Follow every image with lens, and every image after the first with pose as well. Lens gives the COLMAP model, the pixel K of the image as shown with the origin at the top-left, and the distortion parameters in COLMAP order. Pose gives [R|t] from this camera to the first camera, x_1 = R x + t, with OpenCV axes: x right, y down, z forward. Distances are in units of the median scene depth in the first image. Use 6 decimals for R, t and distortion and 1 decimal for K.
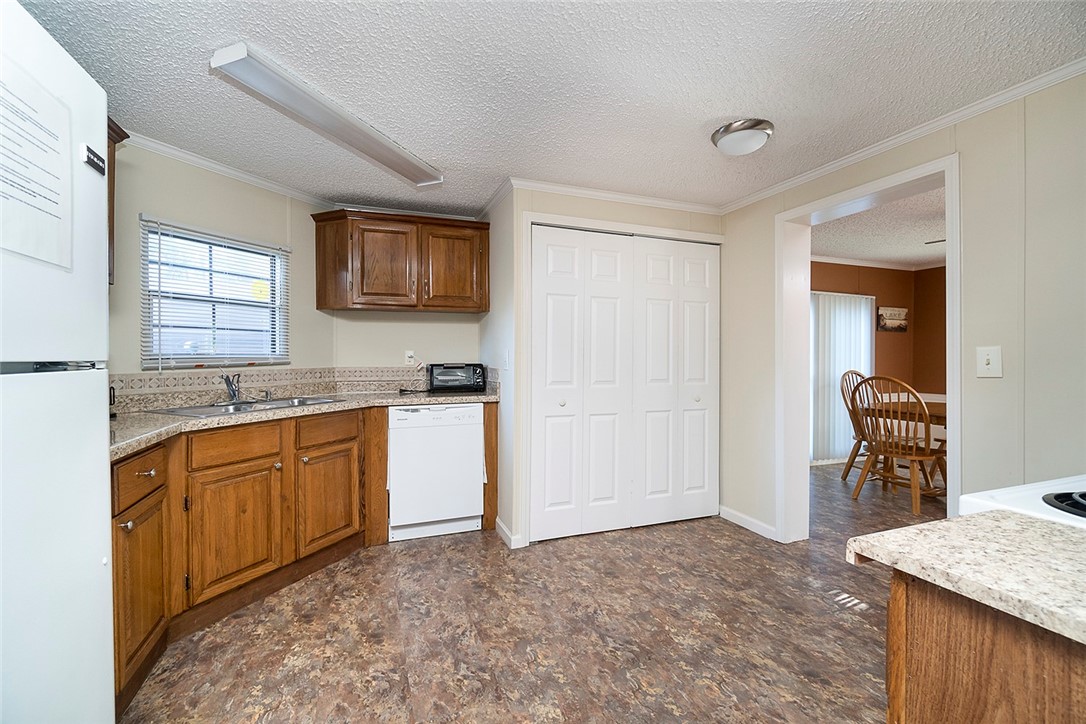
lens RADIAL K [[468.6, 0, 532.5], [0, 468.6, 357.8], [0, 0, 1]] dist [-0.004661, 0.000733]
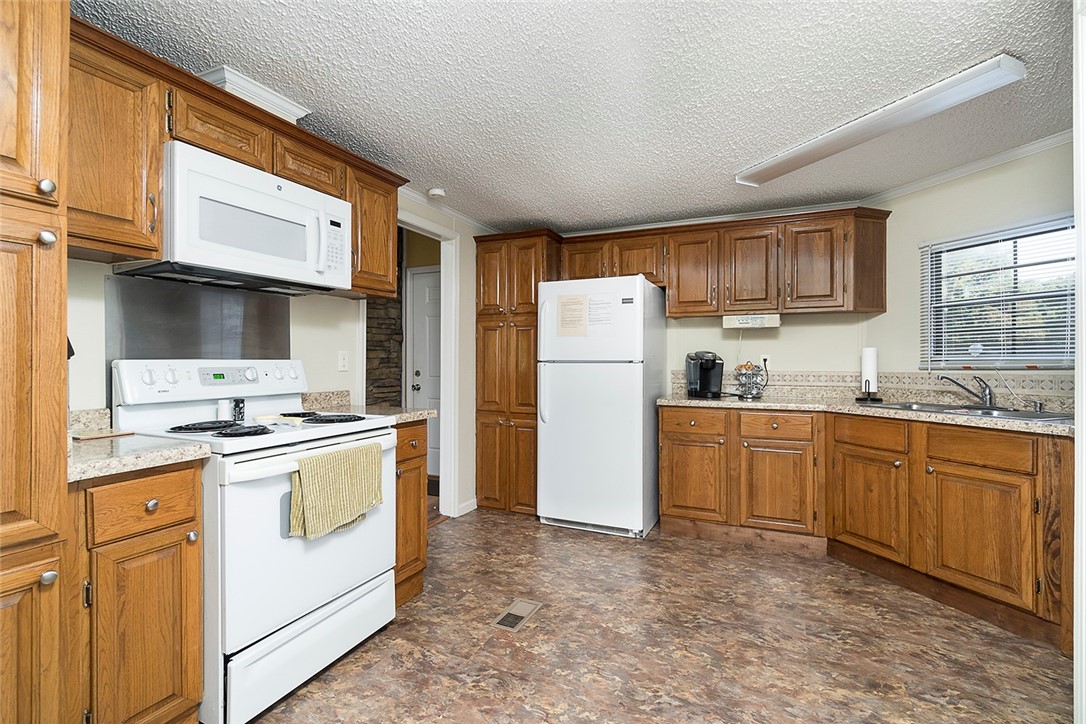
lens RADIAL K [[497.0, 0, 539.9], [0, 497.0, 370.0], [0, 0, 1]] dist [0.002455, 0.000269]
pose [[-0.713370, 0.013347, -0.700660, 0.769273], [-0.000910, 0.999800, 0.019972, 0.001536], [0.700787, 0.014886, -0.713215, 1.187324]]
